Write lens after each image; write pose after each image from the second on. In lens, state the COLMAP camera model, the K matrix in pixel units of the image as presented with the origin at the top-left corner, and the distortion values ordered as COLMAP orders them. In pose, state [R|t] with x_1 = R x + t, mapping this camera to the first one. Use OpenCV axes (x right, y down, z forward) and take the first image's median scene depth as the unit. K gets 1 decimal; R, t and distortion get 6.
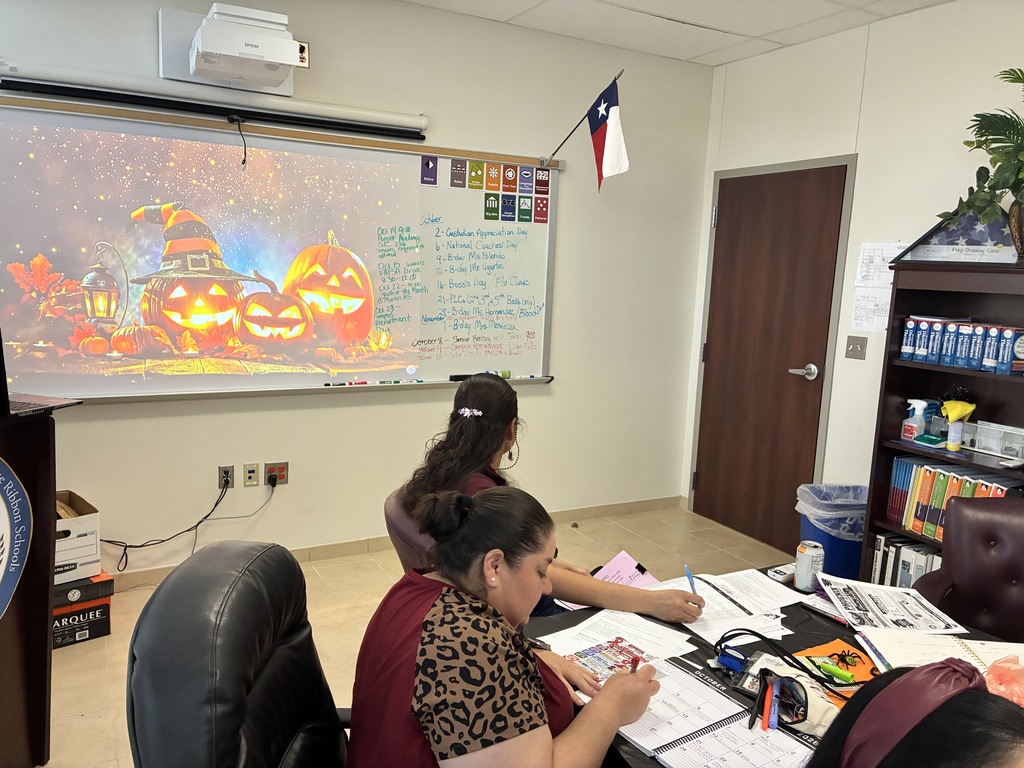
lens RADIAL K [[787.3, 0, 512.0], [0, 787.3, 384.0], [0, 0, 1]] dist [0.056257, -0.006118]
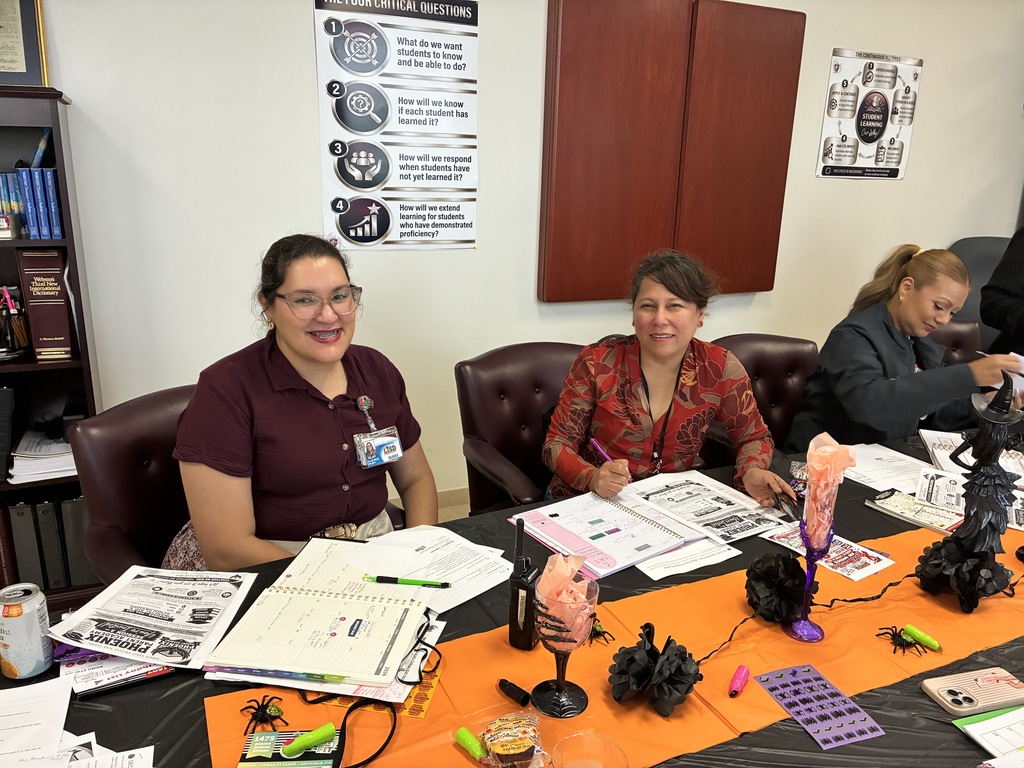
lens RADIAL K [[787.3, 0, 512.0], [0, 787.3, 384.0], [0, 0, 1]] dist [0.056257, -0.006118]
pose [[0.117963, -0.330081, 0.936553, -0.070181], [0.126609, 0.940440, 0.315504, -0.079899], [-0.984914, 0.081358, 0.152728, 0.600120]]
